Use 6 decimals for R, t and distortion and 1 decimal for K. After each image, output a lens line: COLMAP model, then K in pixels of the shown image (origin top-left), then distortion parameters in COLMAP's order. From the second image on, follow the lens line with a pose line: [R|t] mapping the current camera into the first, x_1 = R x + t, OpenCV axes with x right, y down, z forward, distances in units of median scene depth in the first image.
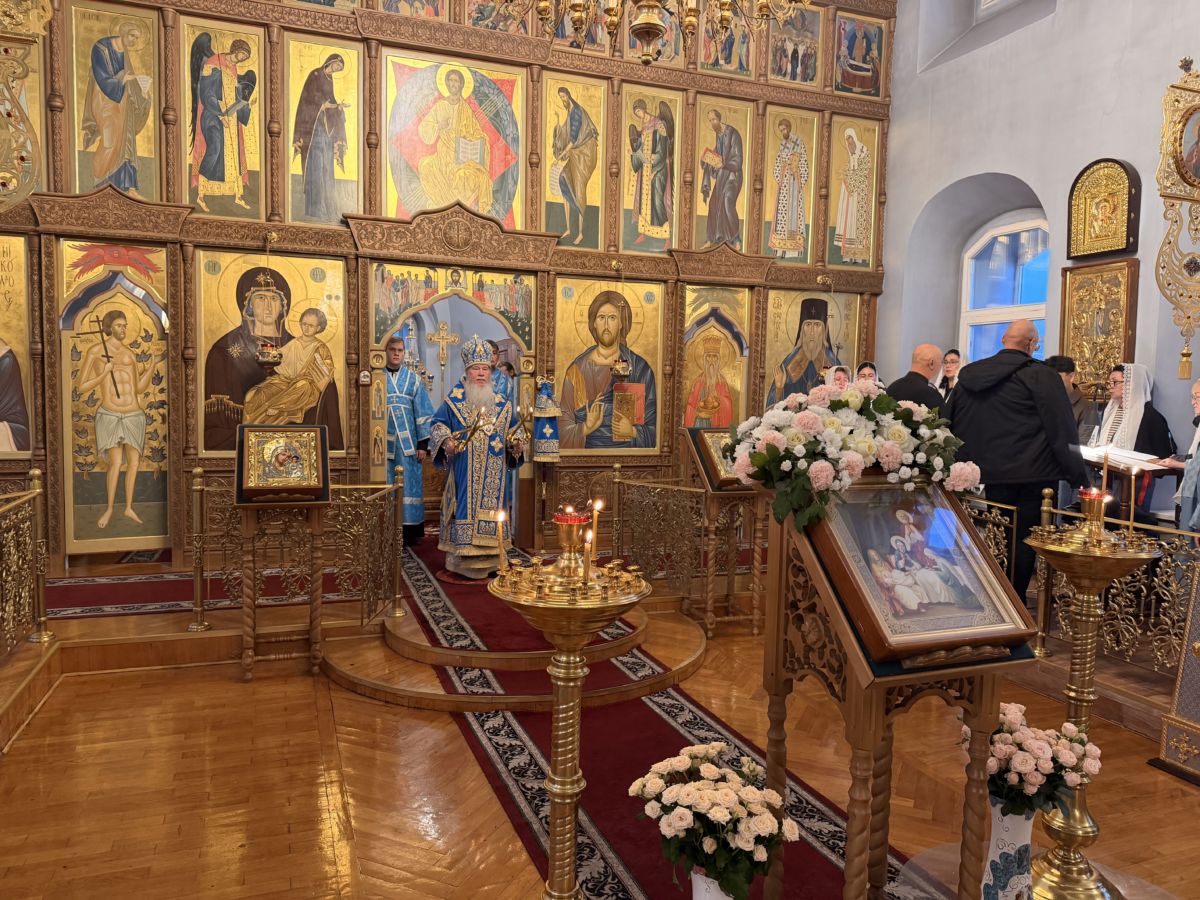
lens RADIAL K [[838.1, 0, 600.3], [0, 838.1, 455.4], [0, 0, 1]] dist [0.068972, -0.081644]
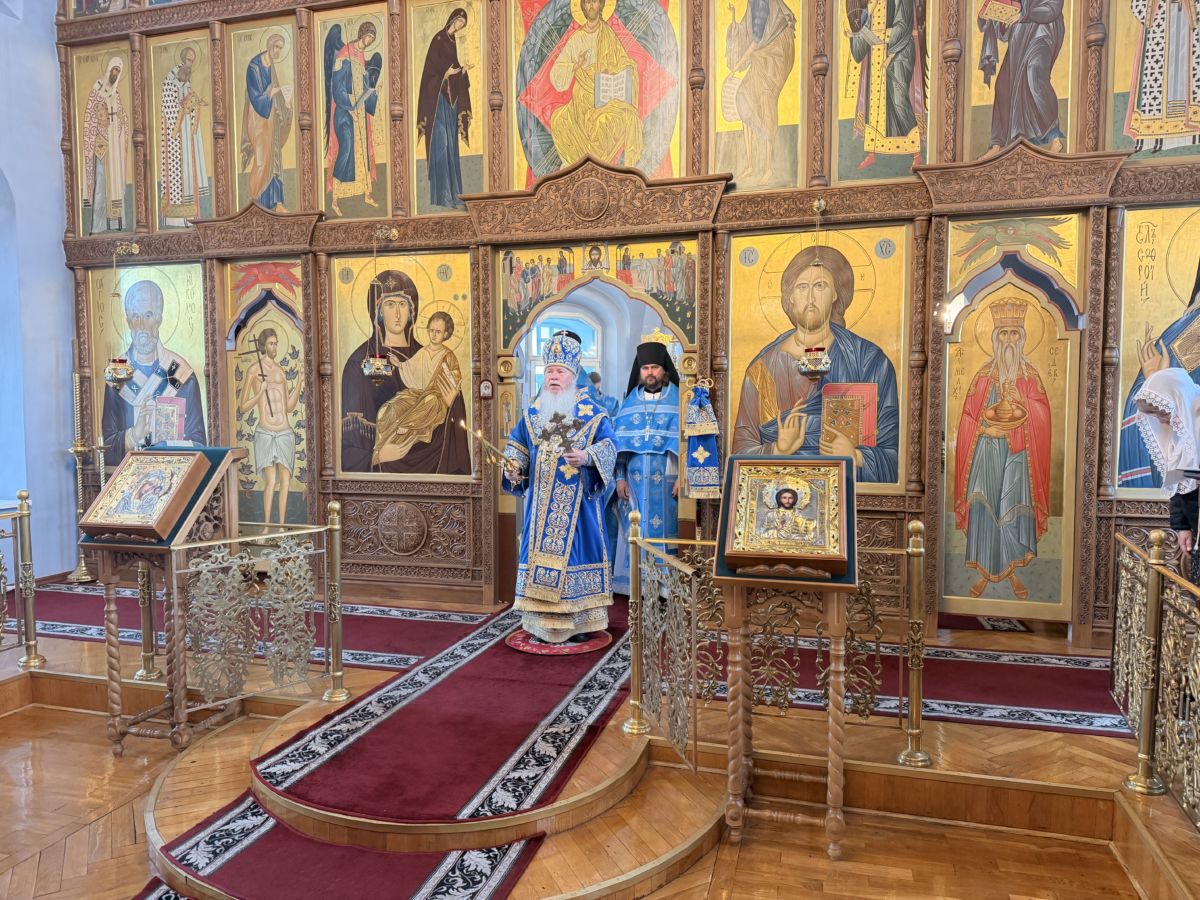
lens RADIAL K [[838.1, 0, 600.3], [0, 838.1, 455.4], [0, 0, 1]] dist [0.068972, -0.081644]
pose [[0.808799, 0.013854, -0.587922, 0.309256], [-0.024811, 0.999636, -0.010576, -0.020617], [0.587562, 0.023141, 0.808848, 0.405894]]
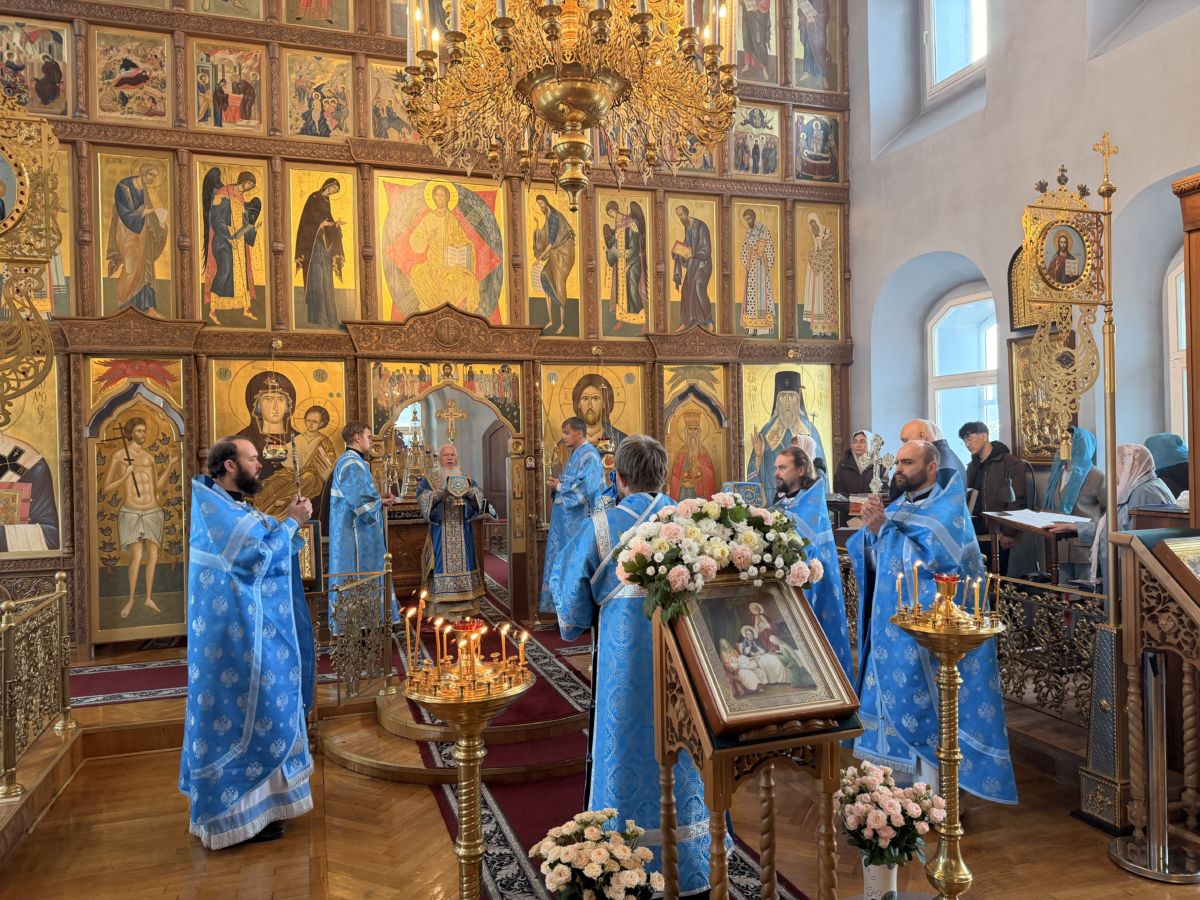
lens RADIAL K [[833.9, 0, 600.0], [0, 833.9, 450.0], [0, 0, 1]] dist [0.118202, -0.167729]
pose [[0.998610, -0.041664, -0.032279, 0.059580], [0.039233, 0.996589, -0.072603, -0.023919], [0.035194, 0.071236, 0.996838, -0.070377]]
